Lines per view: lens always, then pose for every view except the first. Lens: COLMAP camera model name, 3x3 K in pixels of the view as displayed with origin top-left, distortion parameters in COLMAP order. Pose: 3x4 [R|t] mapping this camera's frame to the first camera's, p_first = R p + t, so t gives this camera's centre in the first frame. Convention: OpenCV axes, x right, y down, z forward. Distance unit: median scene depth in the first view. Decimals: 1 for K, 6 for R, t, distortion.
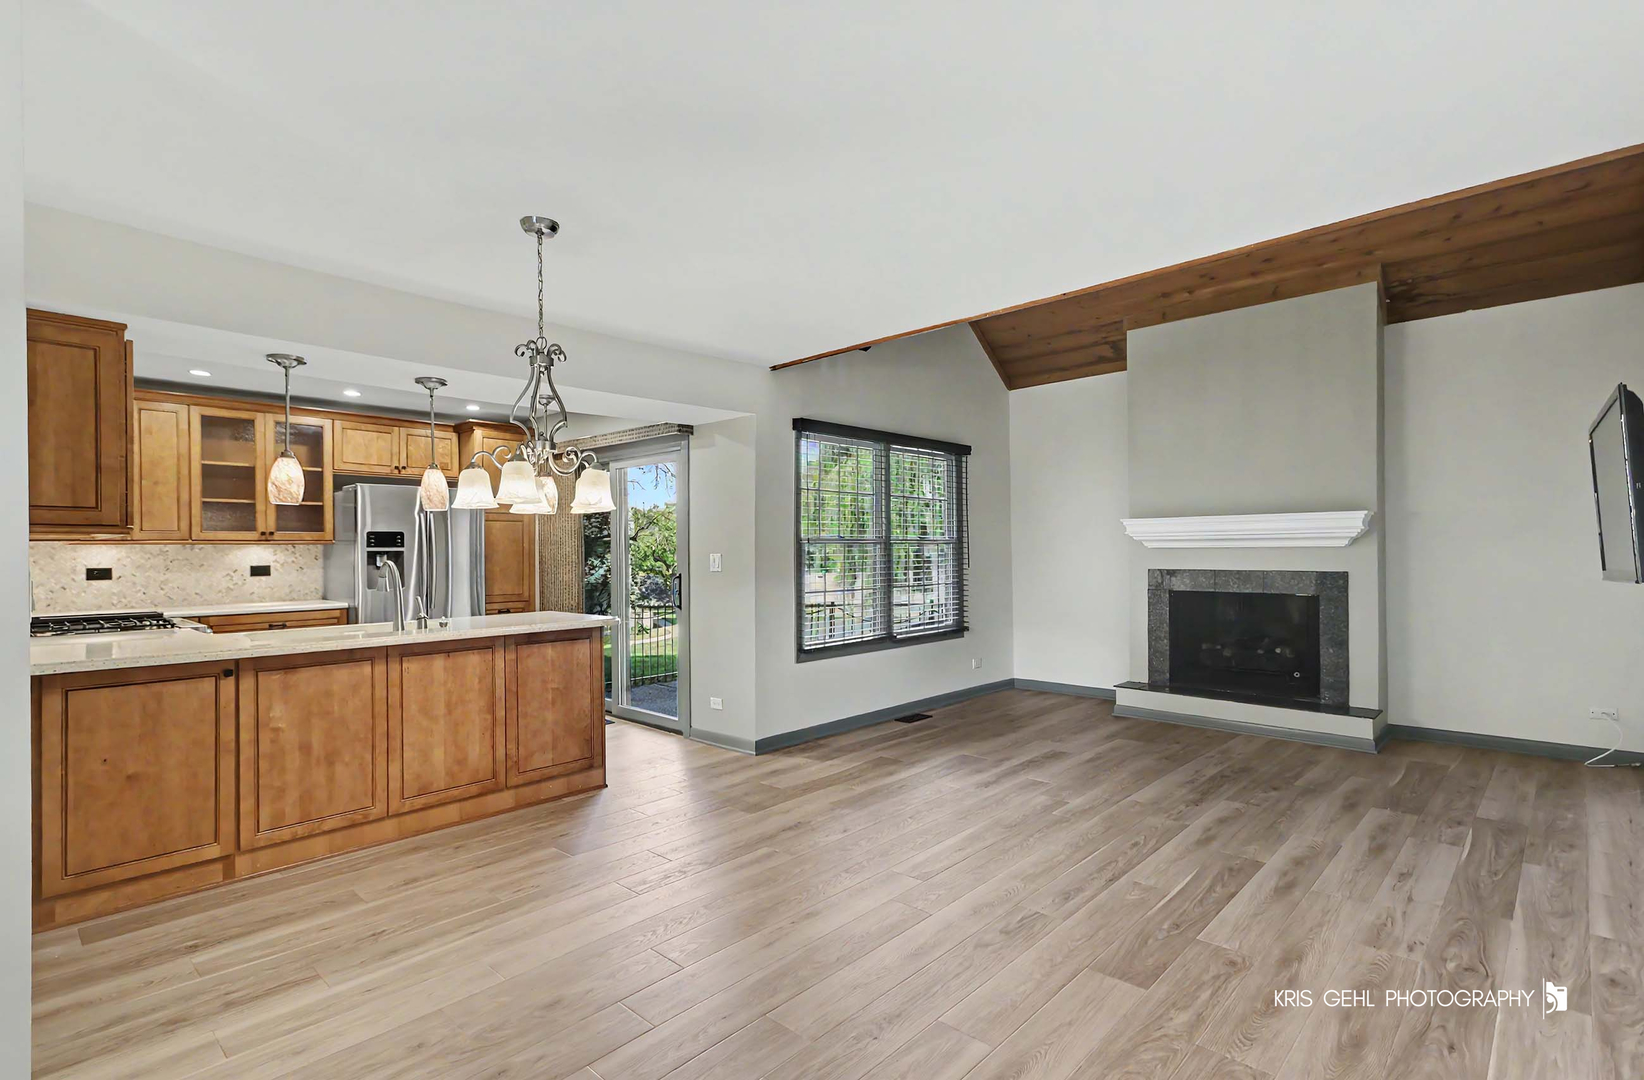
lens RADIAL K [[784.5, 0, 833.2], [0, 784.5, 552.8], [0, 0, 1]] dist [0.028572, -0.003813]
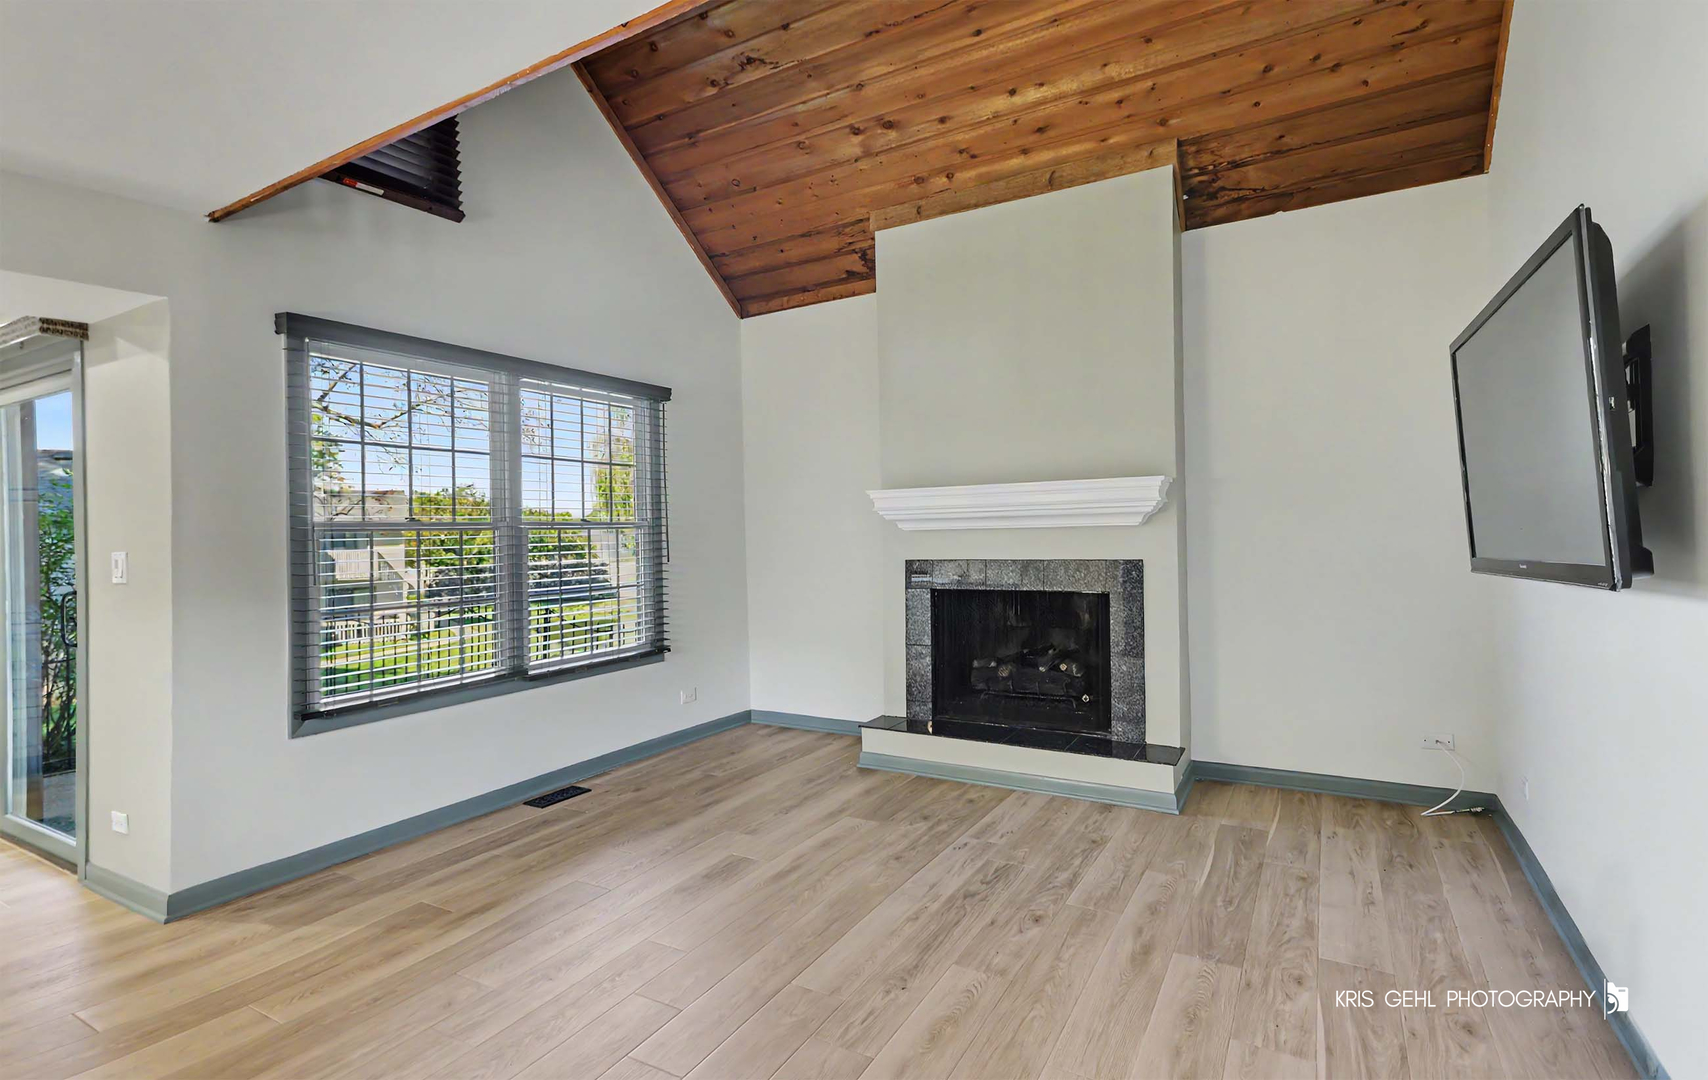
lens RADIAL K [[809.6, 0, 861.6], [0, 809.6, 543.8], [0, 0, 1]] dist [0.005236, 0.002441]
pose [[0.973791, -0.015341, 0.226925, 0.232696], [0.013584, 0.999864, 0.009305, -0.002135], [-0.227037, -0.005979, 0.973868, 0.341135]]
